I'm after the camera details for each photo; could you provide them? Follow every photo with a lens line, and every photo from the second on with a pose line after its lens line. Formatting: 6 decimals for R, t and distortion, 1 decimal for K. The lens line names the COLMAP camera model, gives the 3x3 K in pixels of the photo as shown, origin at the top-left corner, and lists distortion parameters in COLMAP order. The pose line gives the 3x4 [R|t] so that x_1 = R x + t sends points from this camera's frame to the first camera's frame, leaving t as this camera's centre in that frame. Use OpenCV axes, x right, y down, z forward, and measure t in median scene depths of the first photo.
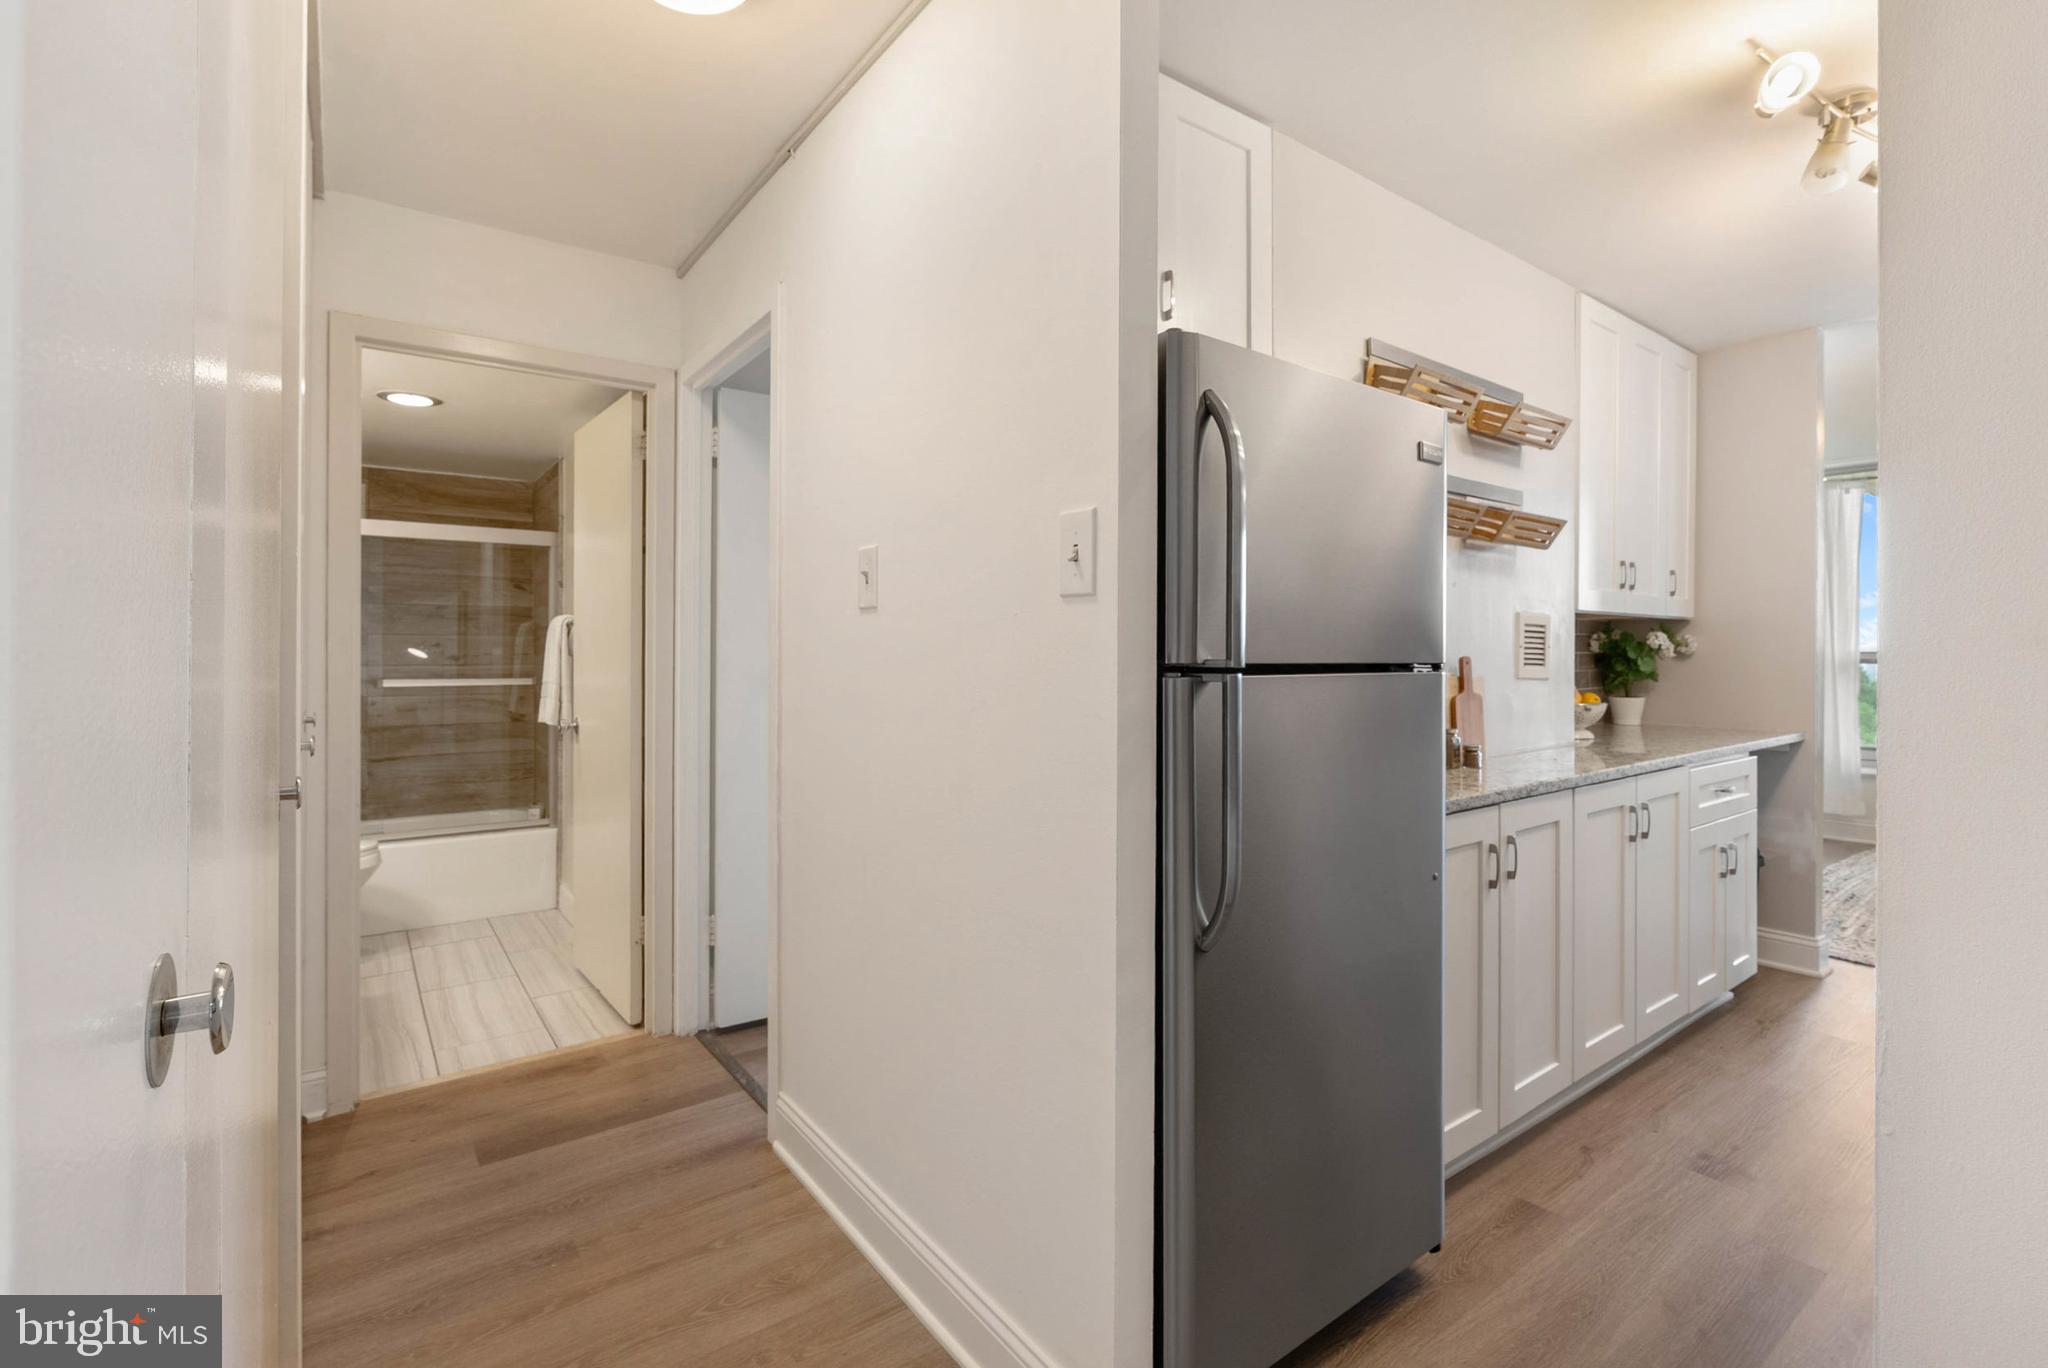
lens RADIAL K [[937.8, 0, 1029.9], [0, 937.8, 652.6], [0, 0, 1]] dist [-0.004043, -0.000167]
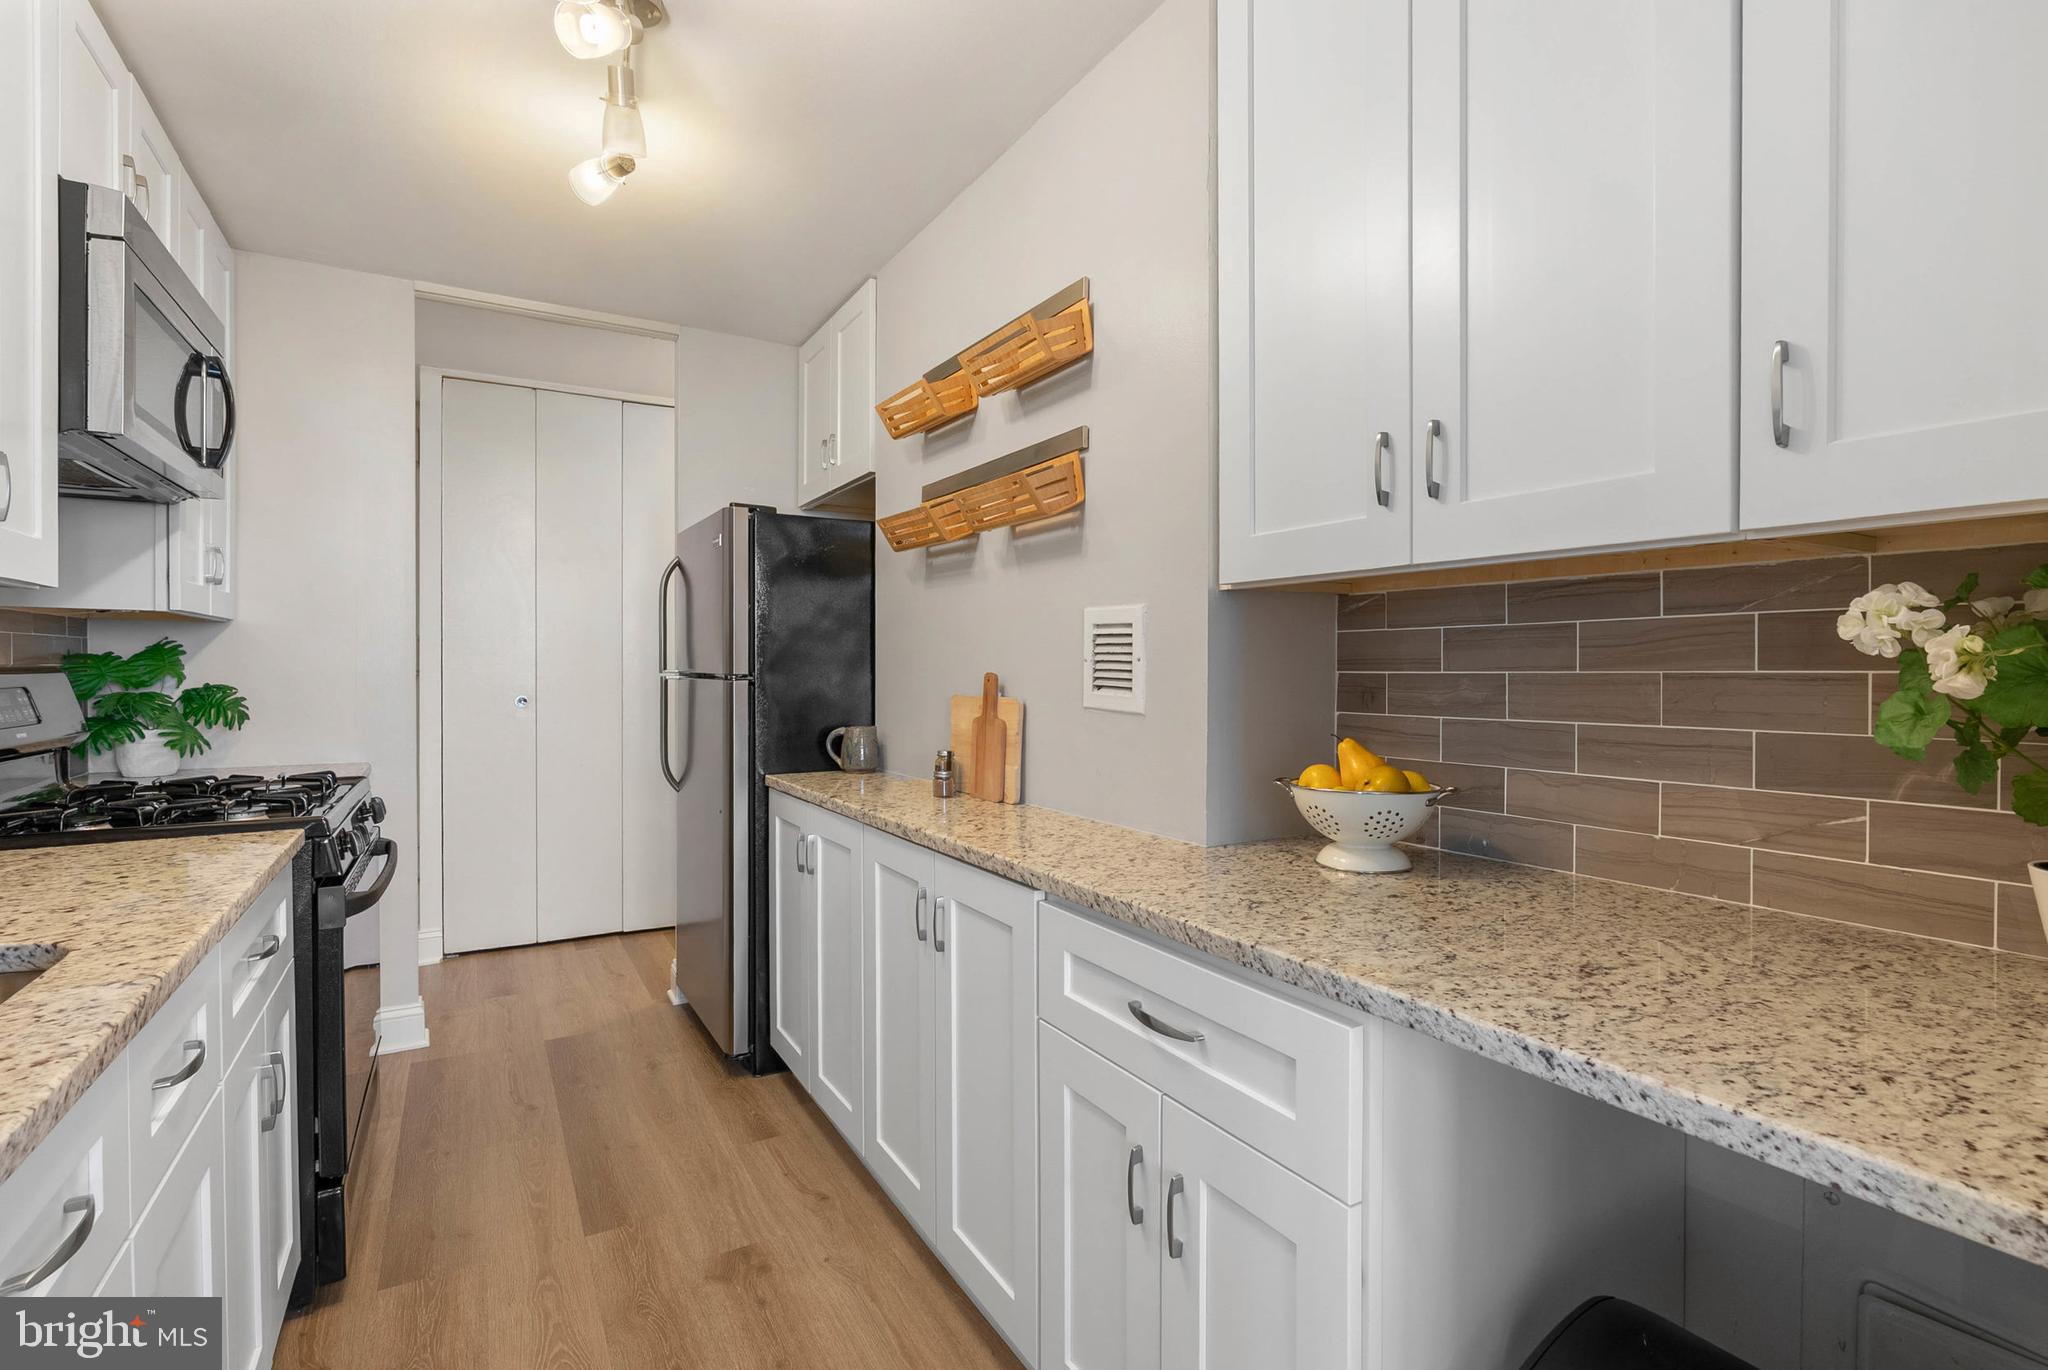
lens RADIAL K [[937.8, 0, 1029.9], [0, 937.8, 653.6], [0, 0, 1]] dist [-0.004043, -0.000167]
pose [[-0.097122, -0.009268, -0.995229, 1.146380], [0.001833, 0.999953, -0.009491, -0.003872], [0.995271, -0.002746, -0.097100, 0.983567]]
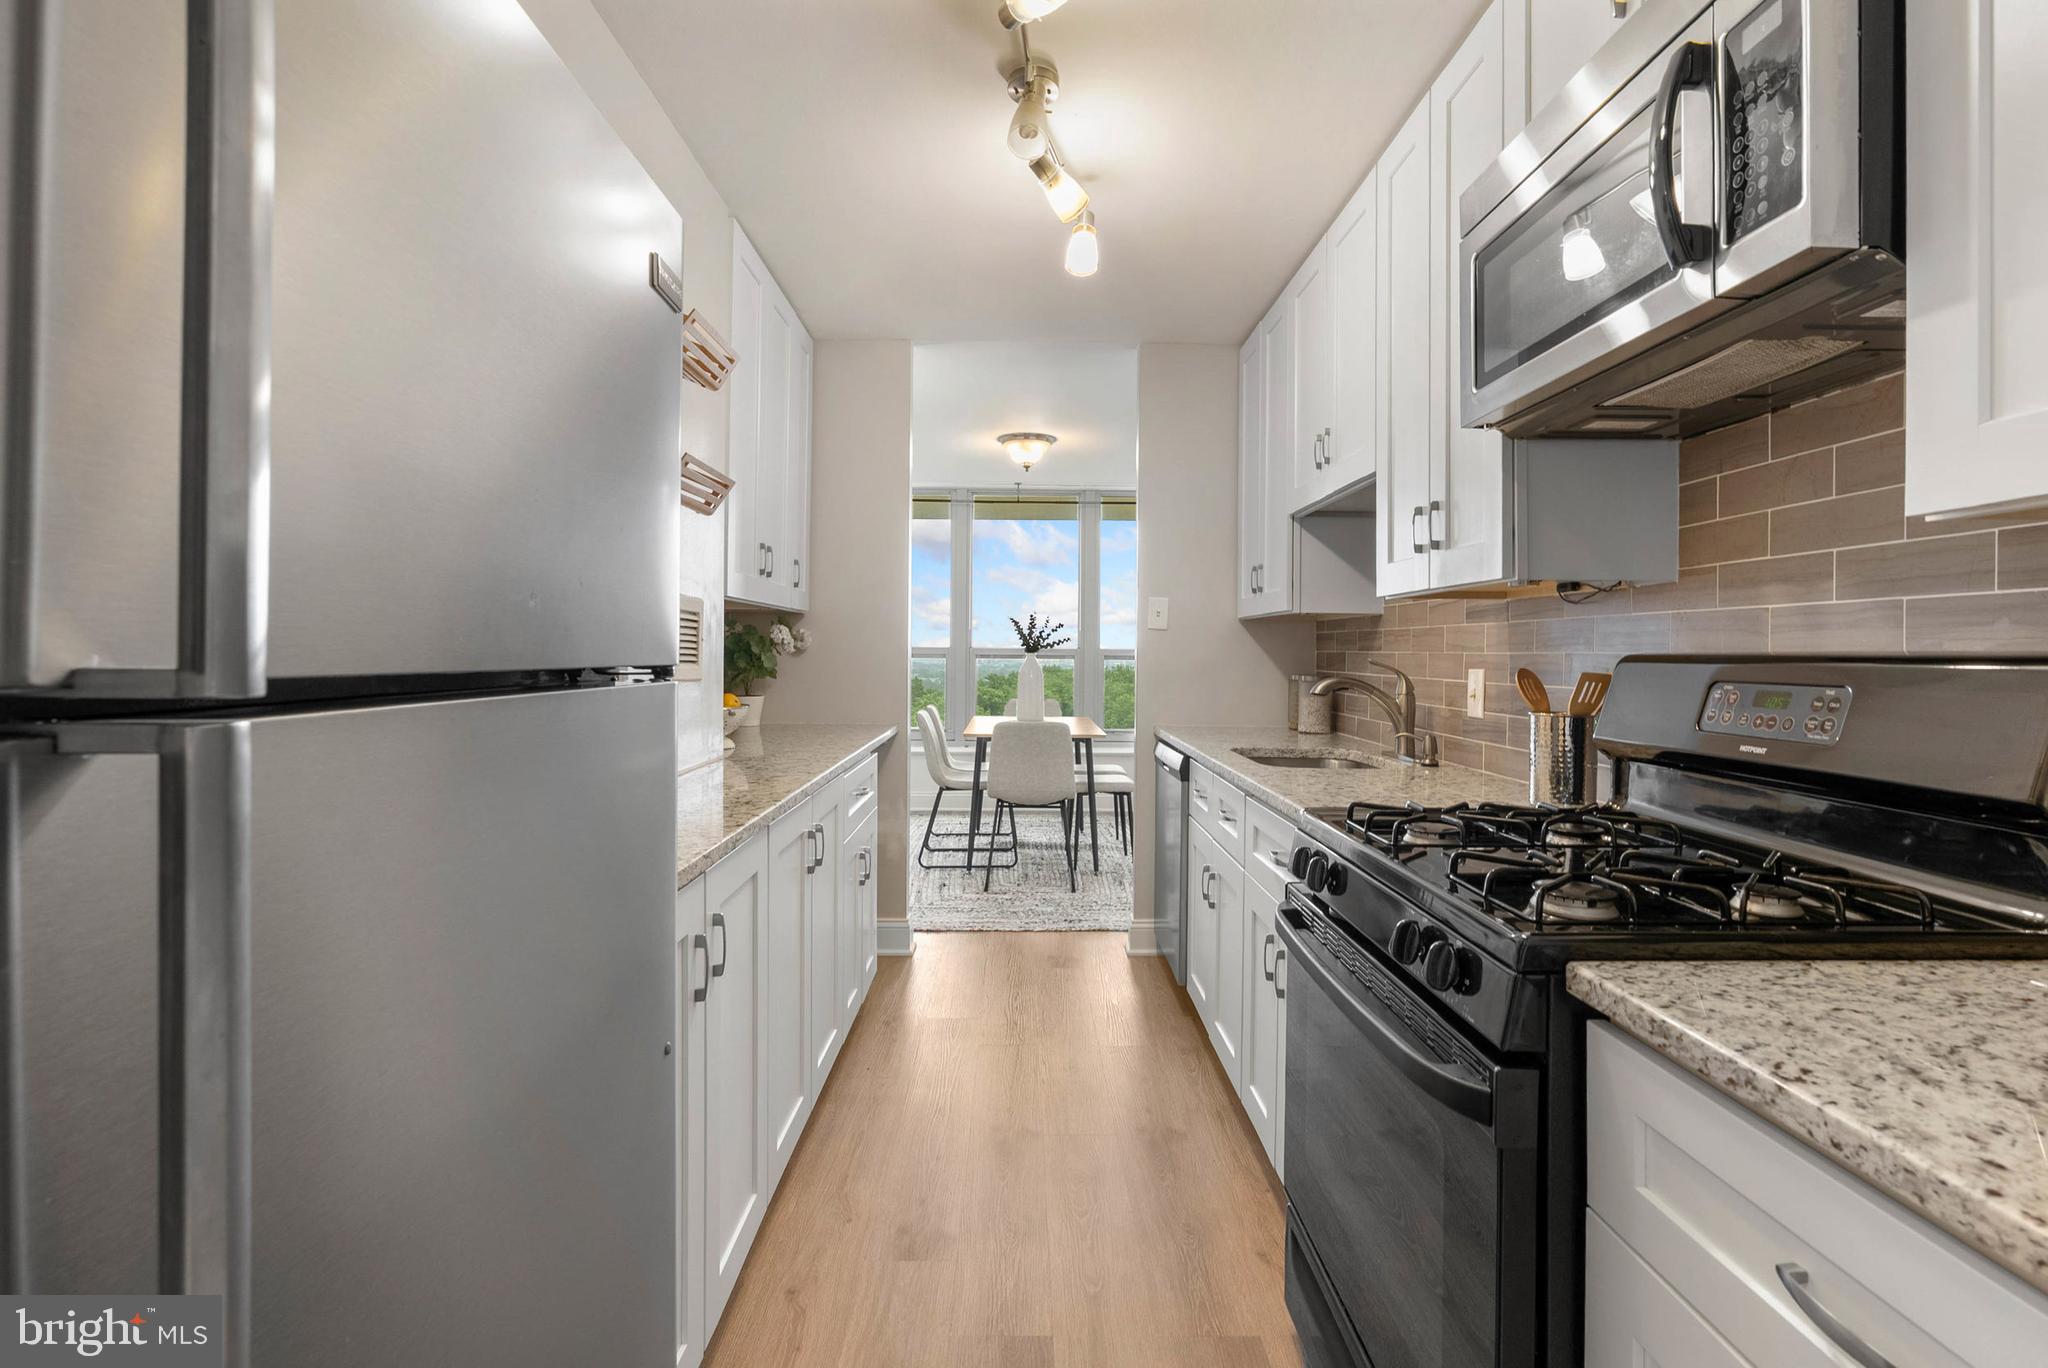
lens RADIAL K [[937.8, 0, 1029.9], [0, 937.8, 652.6], [0, 0, 1]] dist [-0.004043, -0.000167]
pose [[0.578070, -0.000638, 0.815987, 0.061557], [-0.004631, 0.999981, 0.004062, 0.000274], [-0.815974, -0.006127, 0.578056, 0.302263]]
